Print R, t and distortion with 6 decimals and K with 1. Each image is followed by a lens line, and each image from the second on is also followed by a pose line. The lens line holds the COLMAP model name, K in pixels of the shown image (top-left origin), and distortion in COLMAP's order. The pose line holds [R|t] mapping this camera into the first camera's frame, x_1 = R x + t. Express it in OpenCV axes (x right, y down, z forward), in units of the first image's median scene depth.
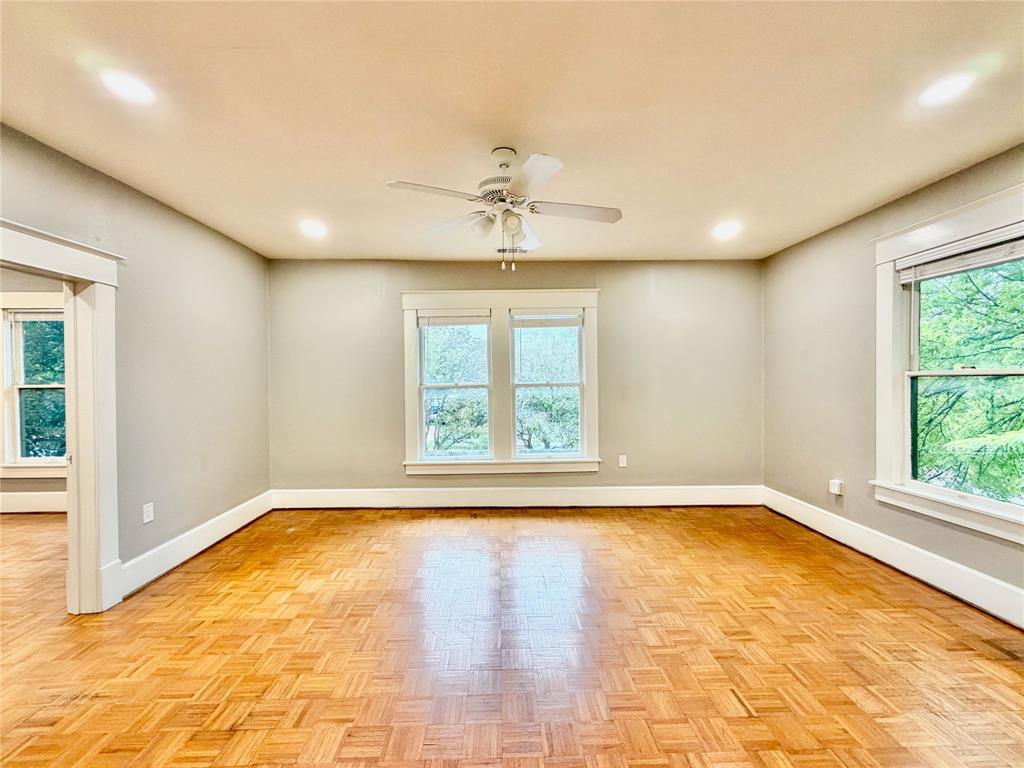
lens RADIAL K [[411.2, 0, 507.6], [0, 411.2, 381.9], [0, 0, 1]] dist [-0.002293, -0.000327]
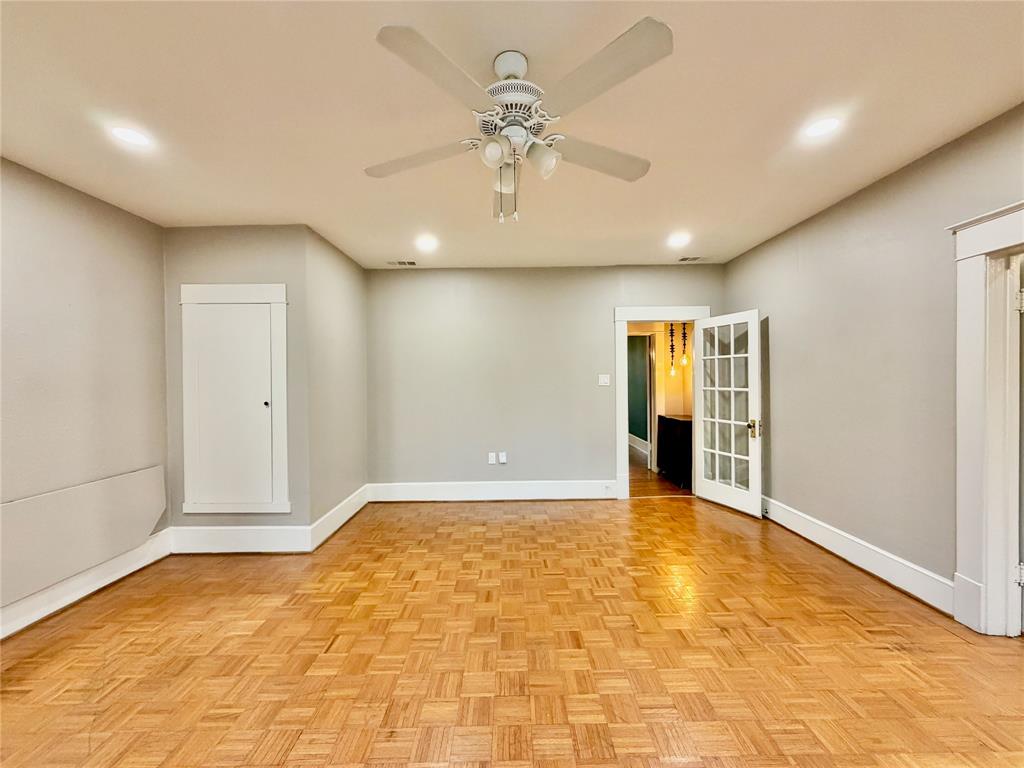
lens RADIAL K [[411.2, 0, 507.6], [0, 411.2, 381.9], [0, 0, 1]] dist [-0.002293, -0.000327]
pose [[-0.999388, 0.018684, 0.029564, -0.003961], [0.019134, 0.999704, 0.015008, -0.010031], [-0.029275, 0.015565, -0.999450, 1.506852]]
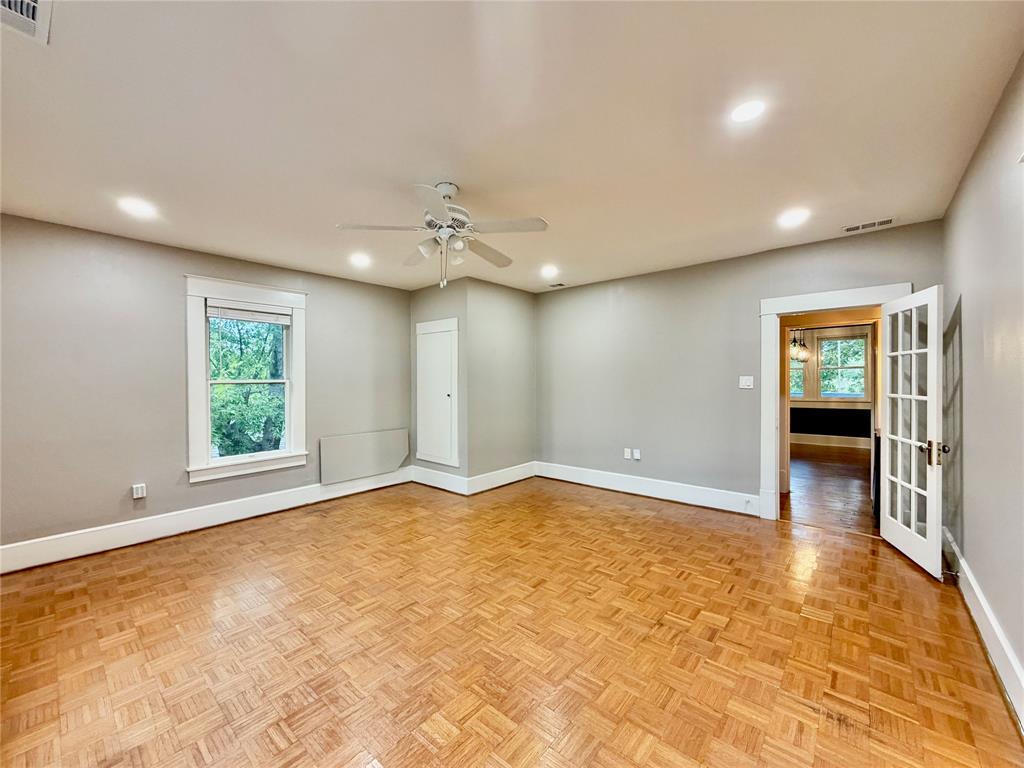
lens RADIAL K [[411.2, 0, 507.6], [0, 411.2, 381.9], [0, 0, 1]] dist [-0.002293, -0.000327]
pose [[-0.730738, 0.008488, 0.682605, -0.801491], [0.018053, 0.999813, 0.006893, -0.012849], [-0.682419, 0.017360, -0.730755, 1.517434]]
